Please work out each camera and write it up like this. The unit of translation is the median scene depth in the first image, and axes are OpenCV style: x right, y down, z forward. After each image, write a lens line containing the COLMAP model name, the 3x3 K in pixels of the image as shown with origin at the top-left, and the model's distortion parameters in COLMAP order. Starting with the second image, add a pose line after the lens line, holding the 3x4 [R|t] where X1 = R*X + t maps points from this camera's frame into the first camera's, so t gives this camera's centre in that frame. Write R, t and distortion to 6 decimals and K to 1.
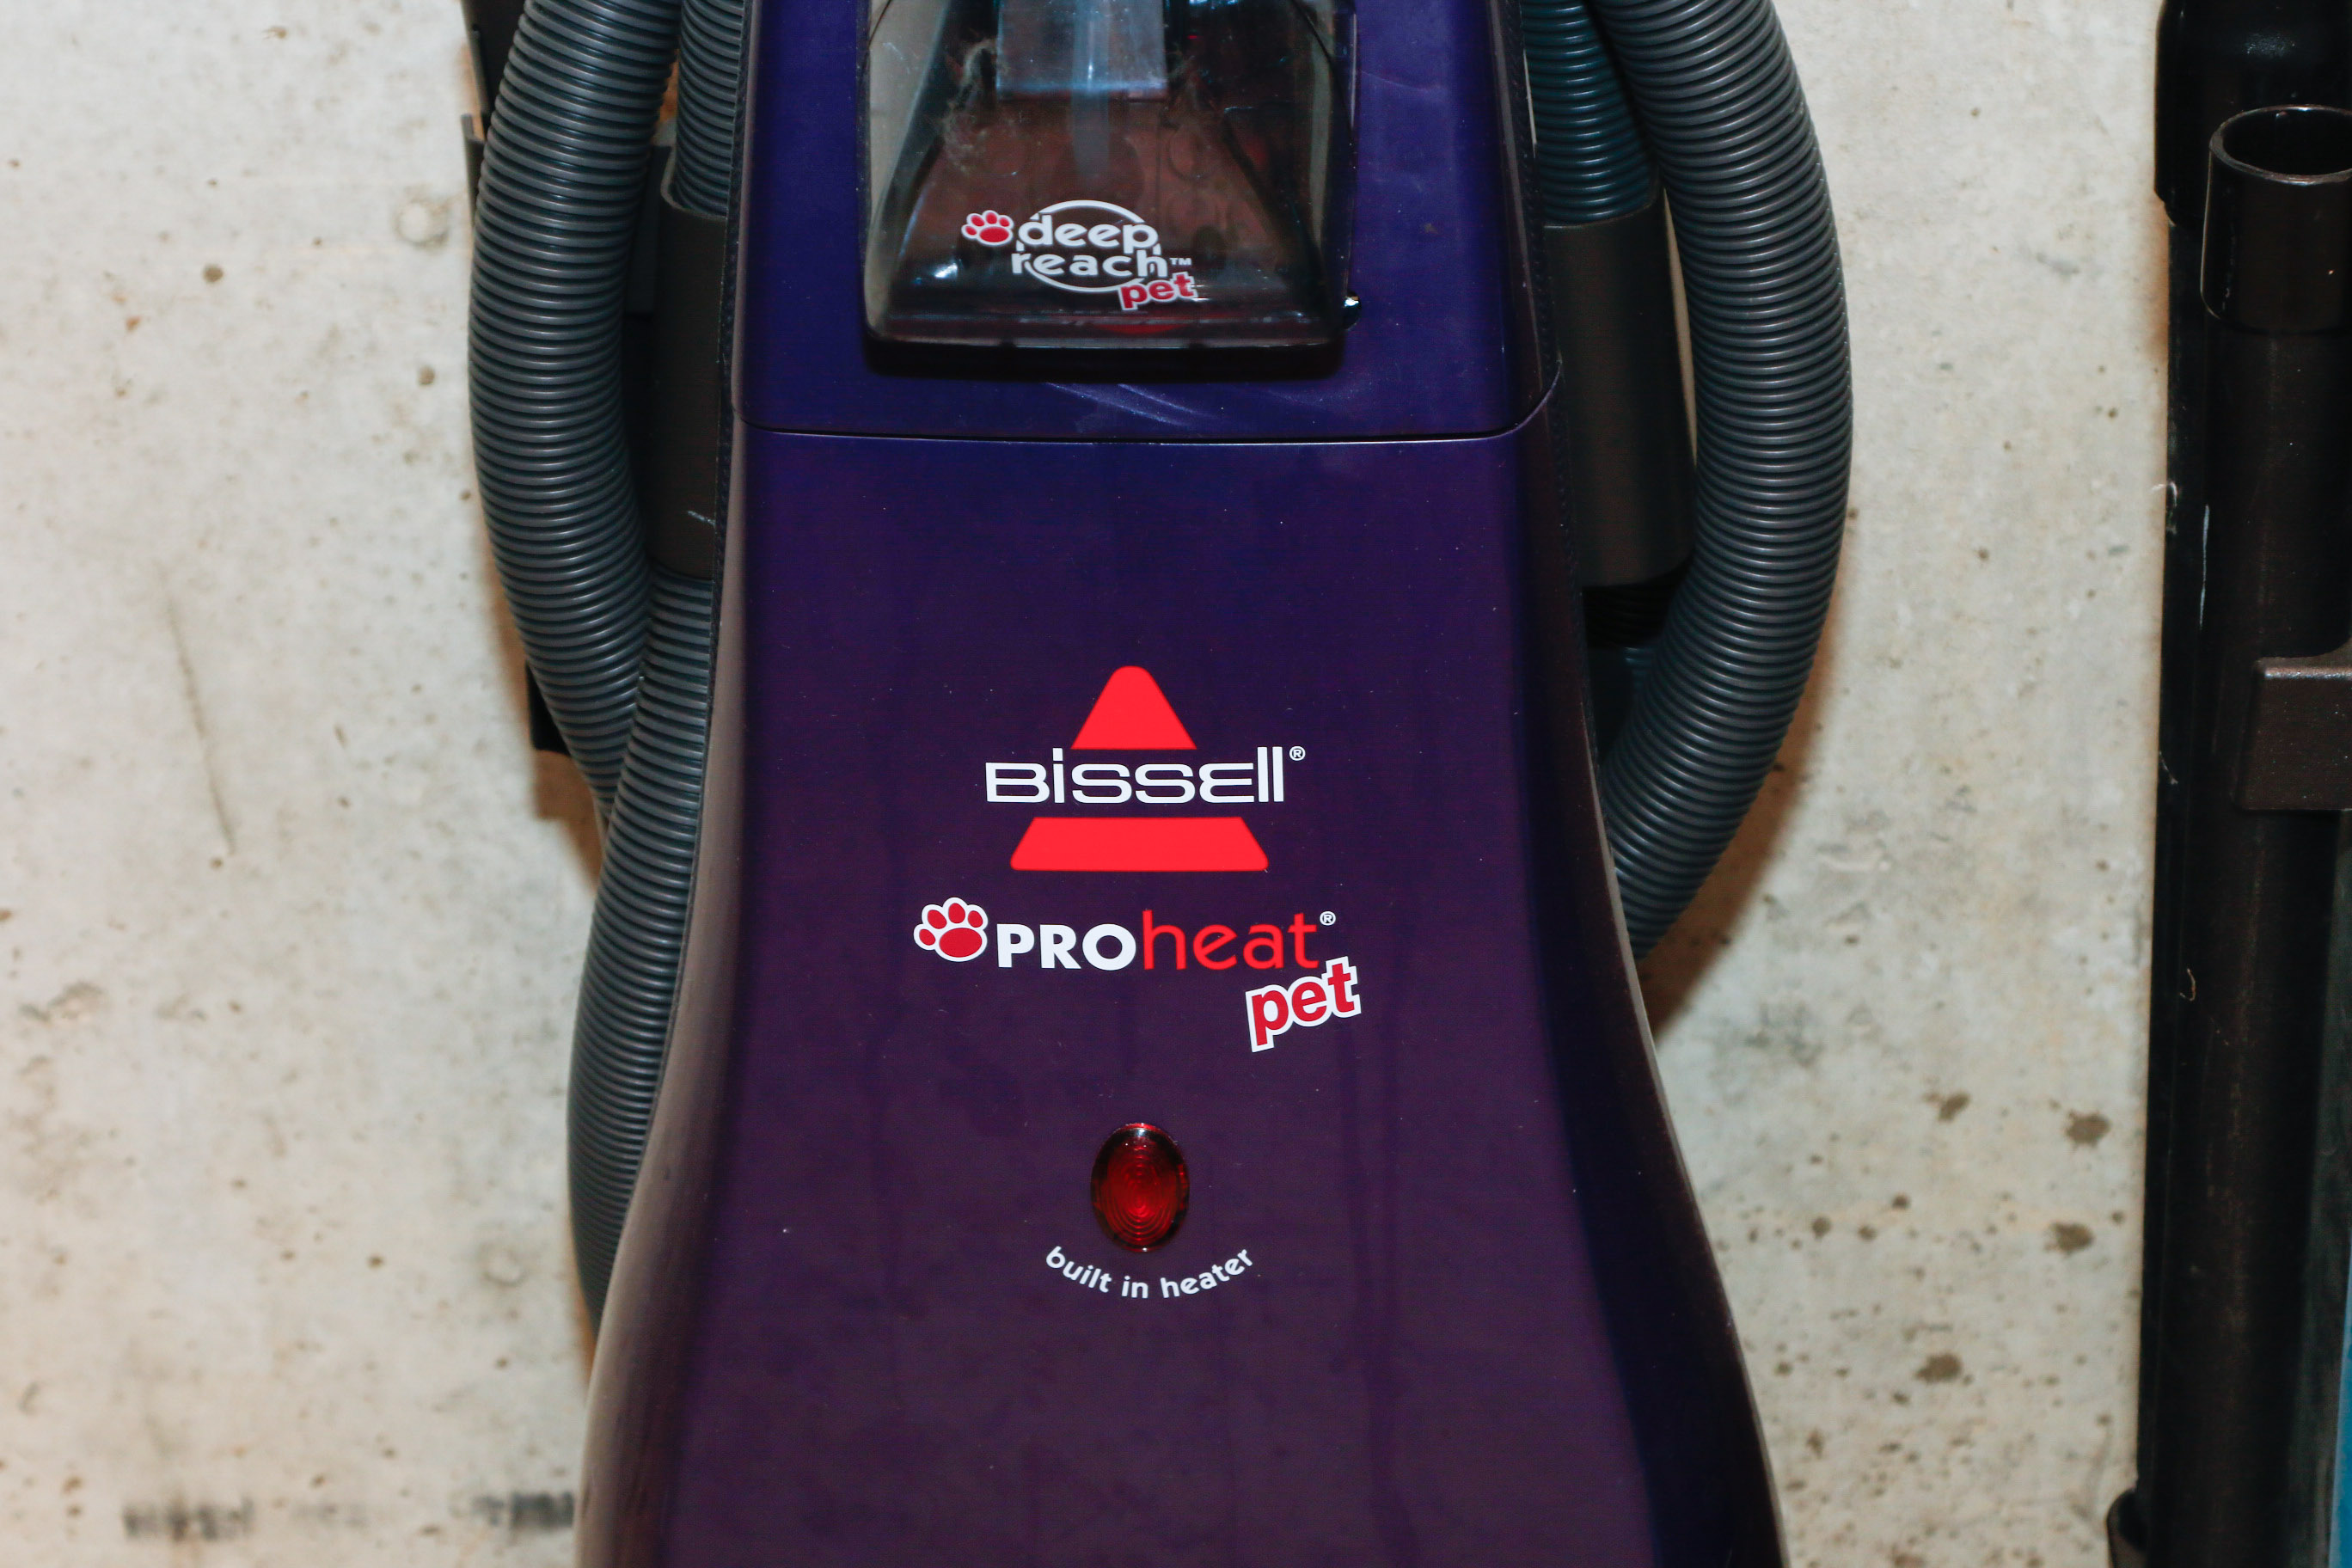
lens RADIAL K [[7102.1, 0, 1178.5], [0, 7102.1, 789.5], [0, 0, 1]] dist [0.288346, 0.000000]
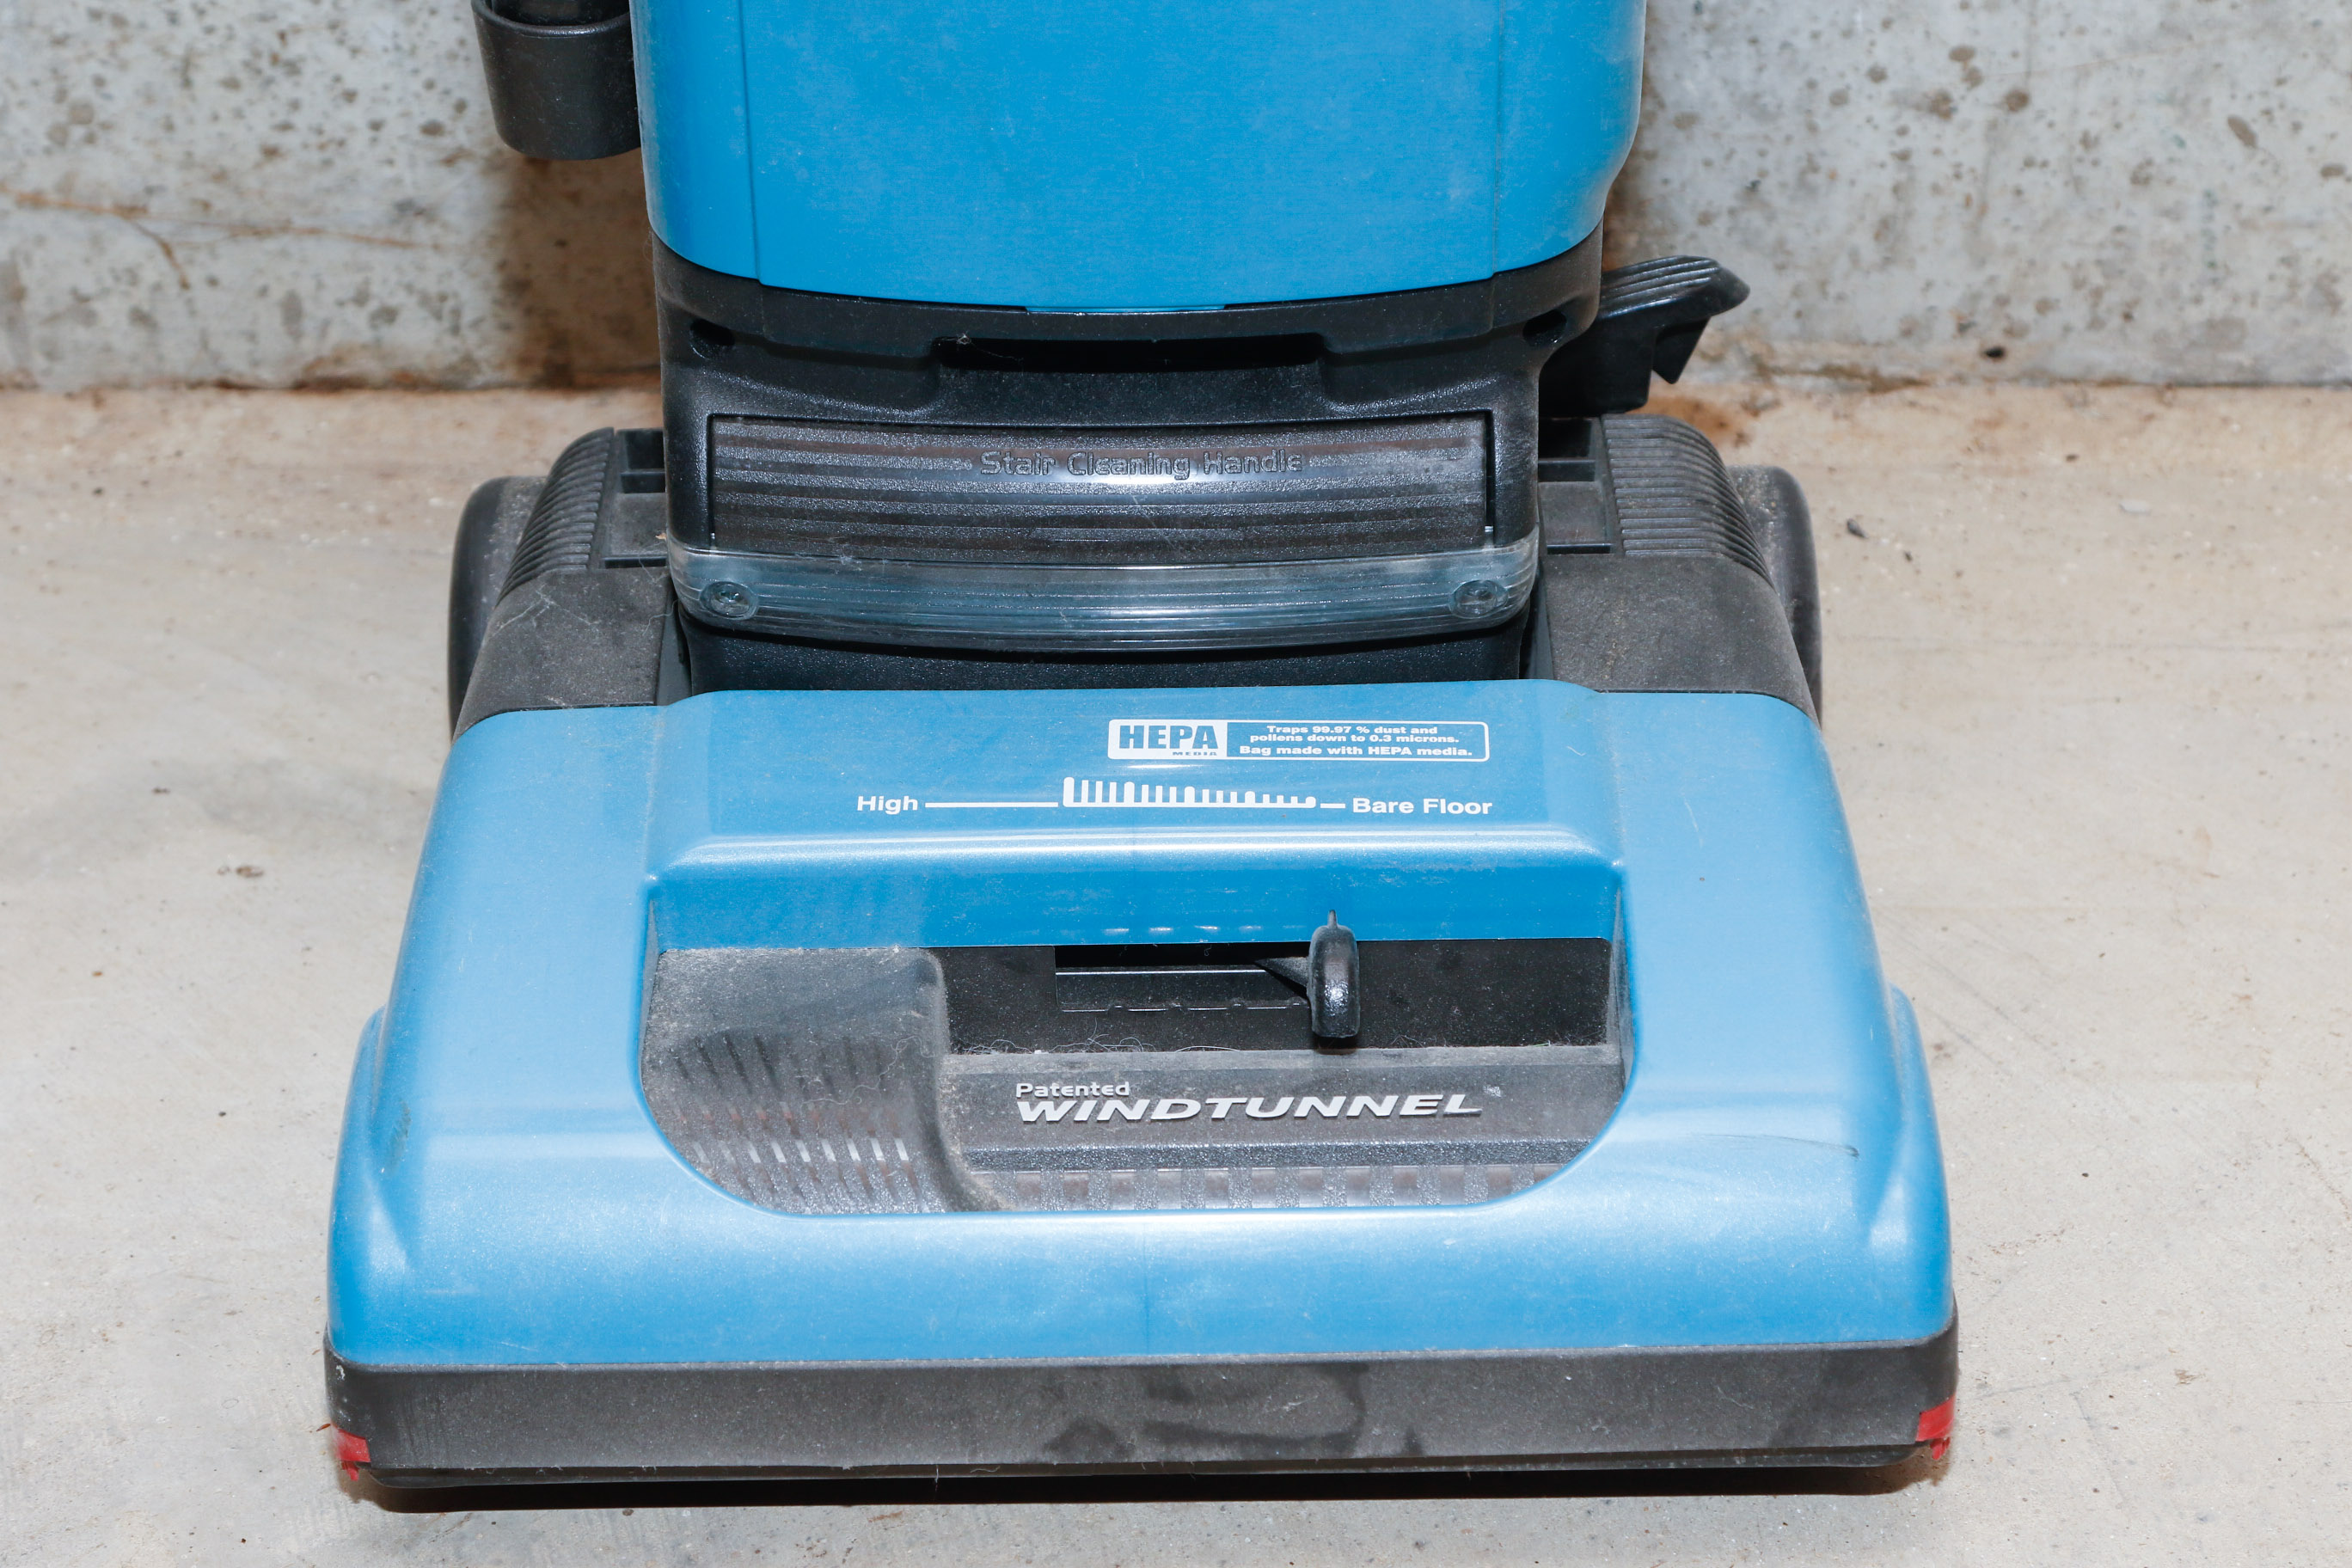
lens RADIAL K [[5346.2, 0, 1197.7], [0, 5346.2, 782.3], [0, 0, 1]] dist [0.165285, 0.000000]
pose [[0.999878, 0.008789, 0.012881, 0.200076], [-0.010272, 0.992718, 0.120024, 0.122965], [-0.011733, -0.120142, 0.992687, 0.276383]]
